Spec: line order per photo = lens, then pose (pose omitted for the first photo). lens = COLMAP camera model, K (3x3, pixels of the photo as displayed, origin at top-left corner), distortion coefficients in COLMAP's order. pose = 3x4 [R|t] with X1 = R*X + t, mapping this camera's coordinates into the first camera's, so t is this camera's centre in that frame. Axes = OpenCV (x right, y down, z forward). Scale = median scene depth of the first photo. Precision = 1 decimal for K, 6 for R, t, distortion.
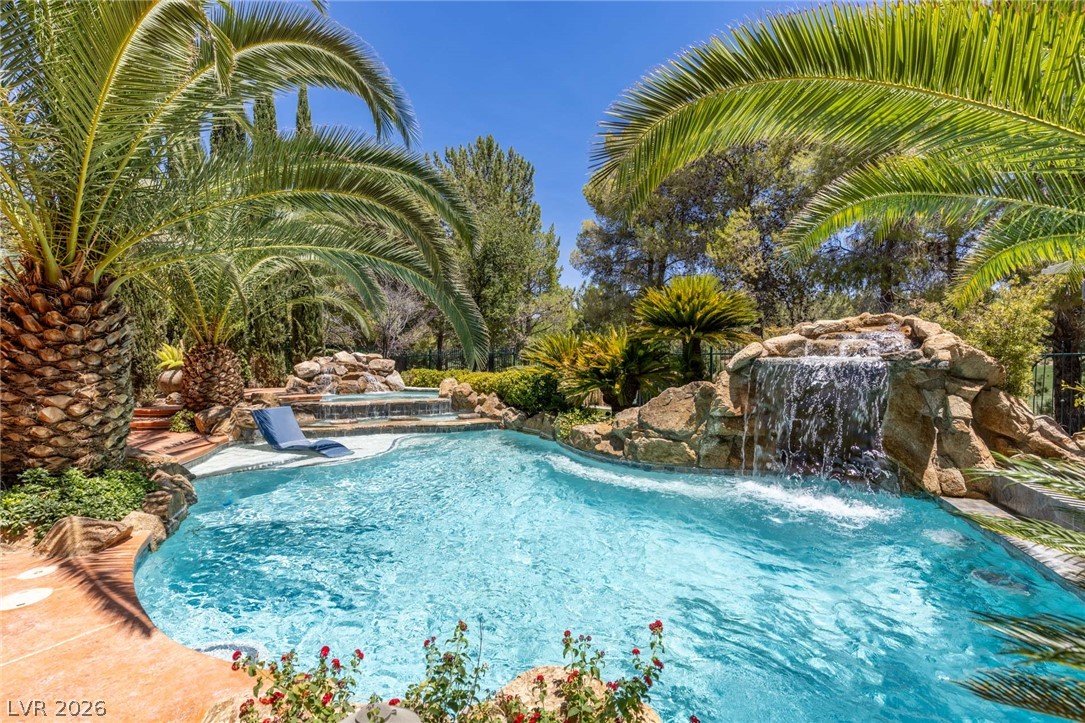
lens RADIAL K [[490.6, 0, 549.5], [0, 490.6, 364.3], [0, 0, 1]] dist [0.014412, 0.000291]
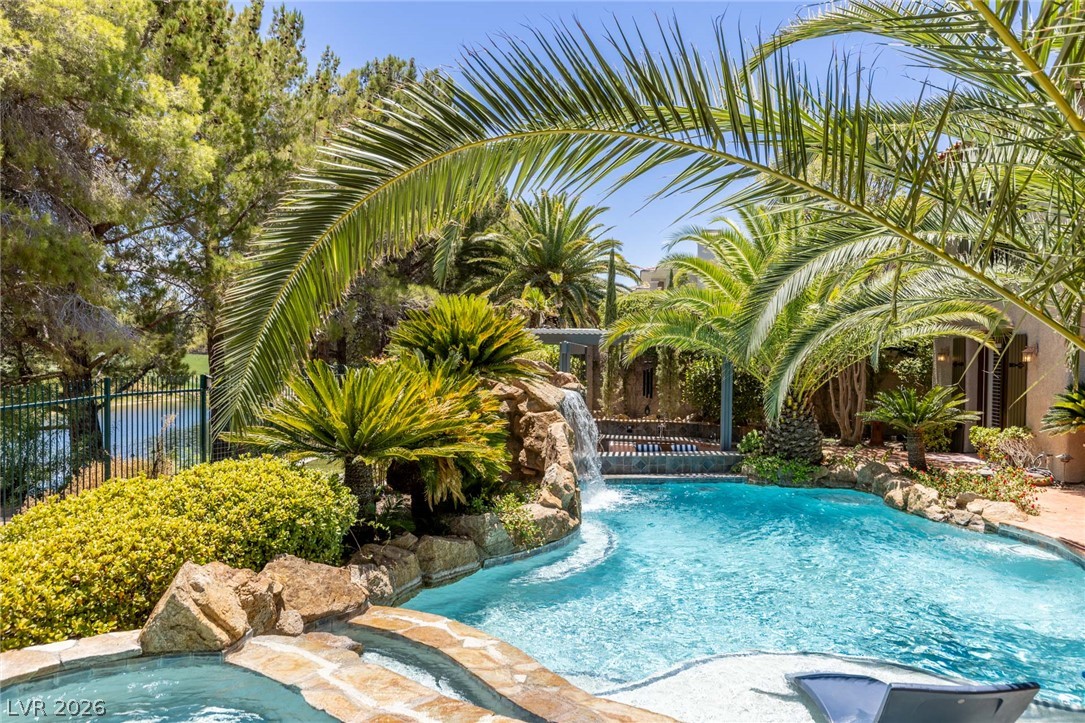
lens RADIAL K [[807.7, 0, 549.5], [0, 807.7, 353.5], [0, 0, 1]] dist [0.008840, 0.004776]
pose [[-0.485287, -0.011710, 0.874277, -1.043040], [0.013518, 0.999690, 0.020893, -0.131040], [-0.874251, 0.021957, -0.484978, 1.734012]]
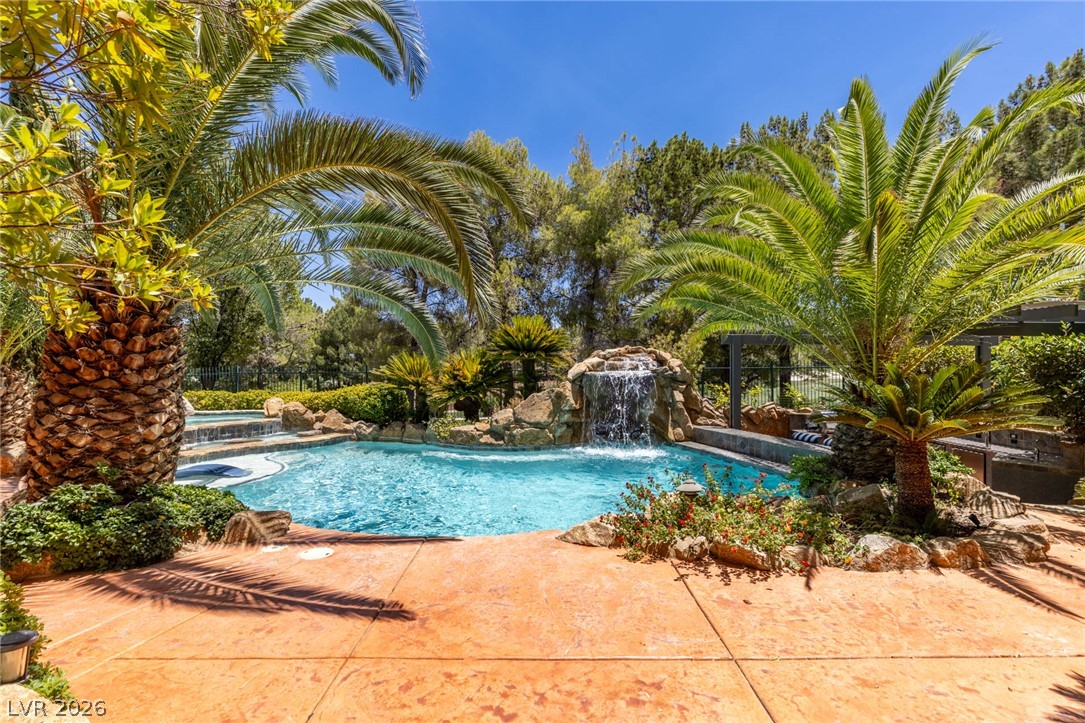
lens RADIAL K [[490.6, 0, 545.3], [0, 490.6, 360.1], [0, 0, 1]] dist [0.014412, 0.000291]
pose [[0.807595, 0.004195, 0.589723, -0.587418], [0.023123, 0.998981, -0.038772, 0.006126], [-0.589284, 0.044948, 0.806674, -0.205102]]
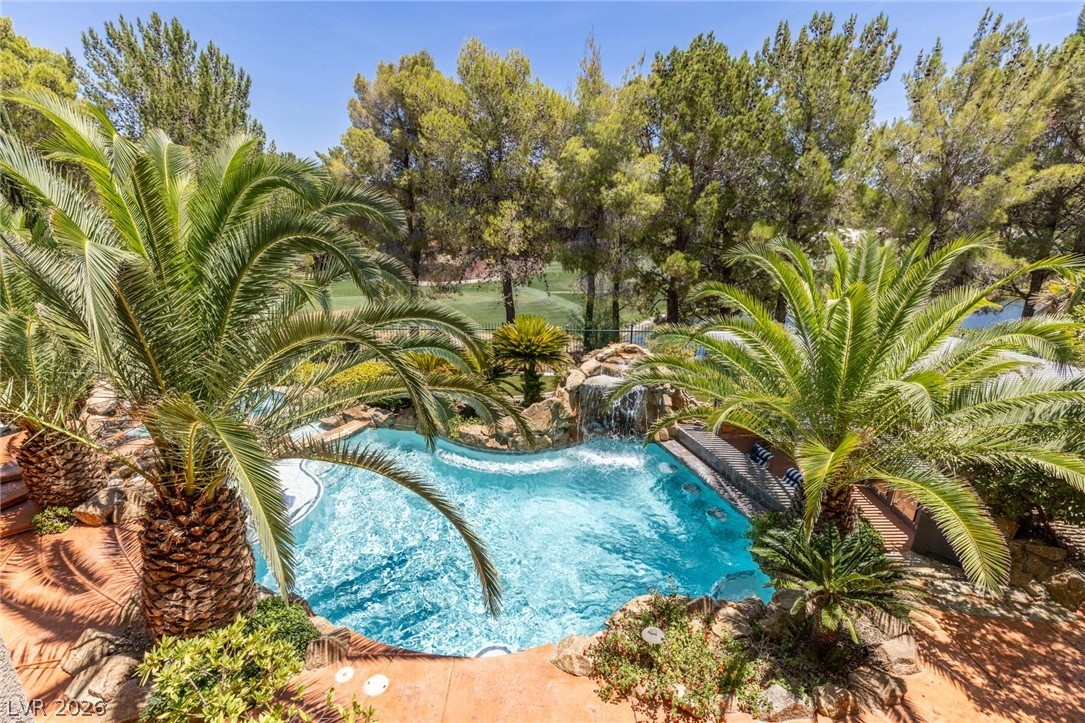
lens RADIAL K [[490.6, 0, 546.2], [0, 490.6, 365.6], [0, 0, 1]] dist [0.014412, 0.000291]
pose [[0.808092, -0.165092, 0.565448, -0.606347], [0.005402, 0.961959, 0.273141, -0.506254], [-0.589031, -0.217668, 0.778243, -0.242002]]
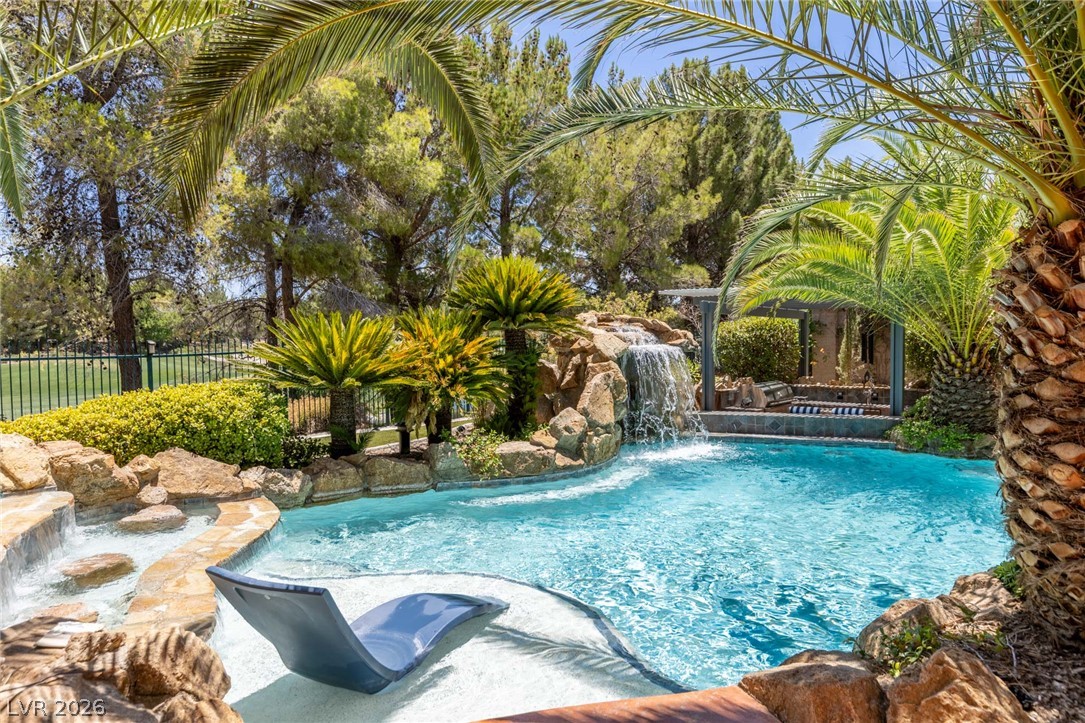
lens RADIAL K [[732.8, 0, 550.8], [0, 732.8, 350.2], [0, 0, 1]] dist [0.010118, -0.002610]
pose [[0.037472, -0.015784, 0.999173, -1.163760], [0.043587, 0.998949, 0.014146, -0.034980], [-0.998347, 0.043021, 0.038121, 1.018923]]
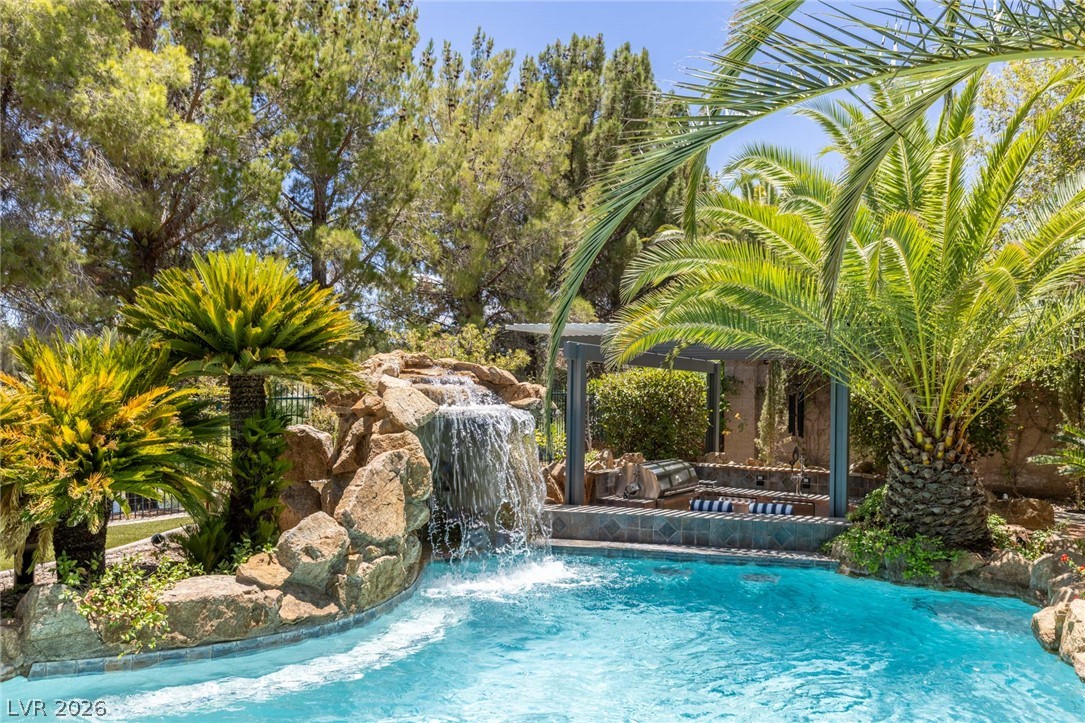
lens RADIAL K [[896.7, 0, 550.9], [0, 896.7, 354.0], [0, 0, 1]] dist [0.013255, -0.001570]
pose [[-0.110237, 0.038700, 0.993152, -0.808373], [0.016527, 0.999175, -0.037101, -0.039054], [-0.993768, 0.012324, -0.110785, 0.898876]]
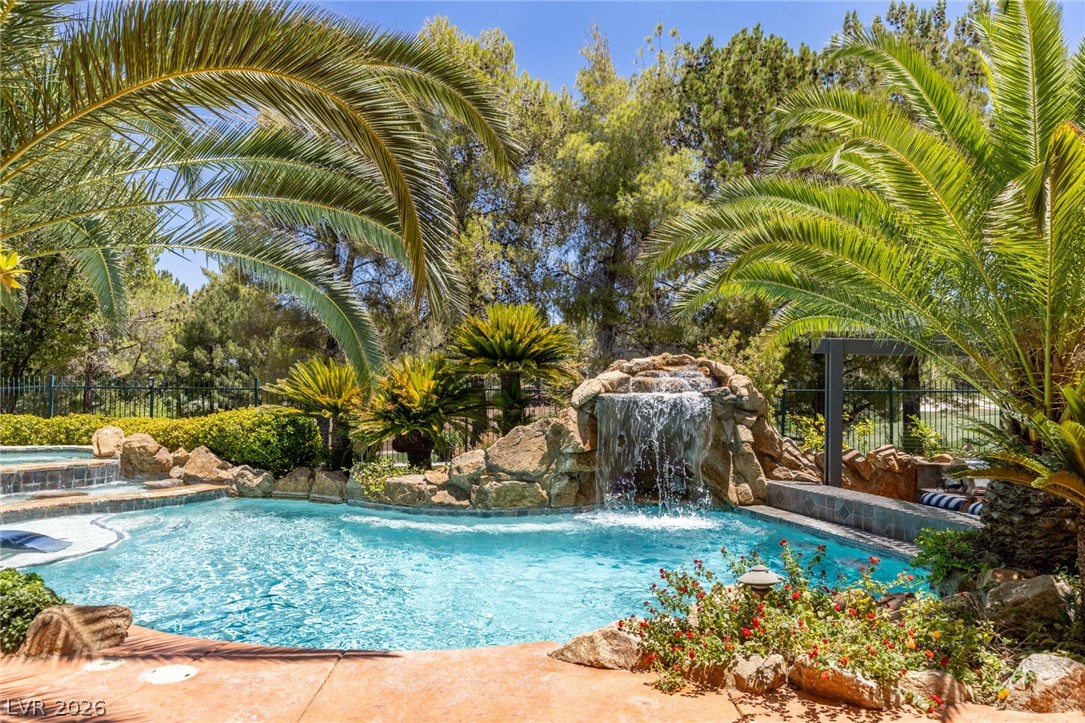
lens RADIAL K [[771.7, 0, 544.8], [0, 771.7, 357.2], [0, 0, 1]] dist [0.000506, 0.008213]
pose [[0.801877, 0.029113, 0.596779, -0.588413], [0.008391, 0.998165, -0.059970, 0.005547], [-0.597430, 0.053096, 0.800162, -0.208608]]
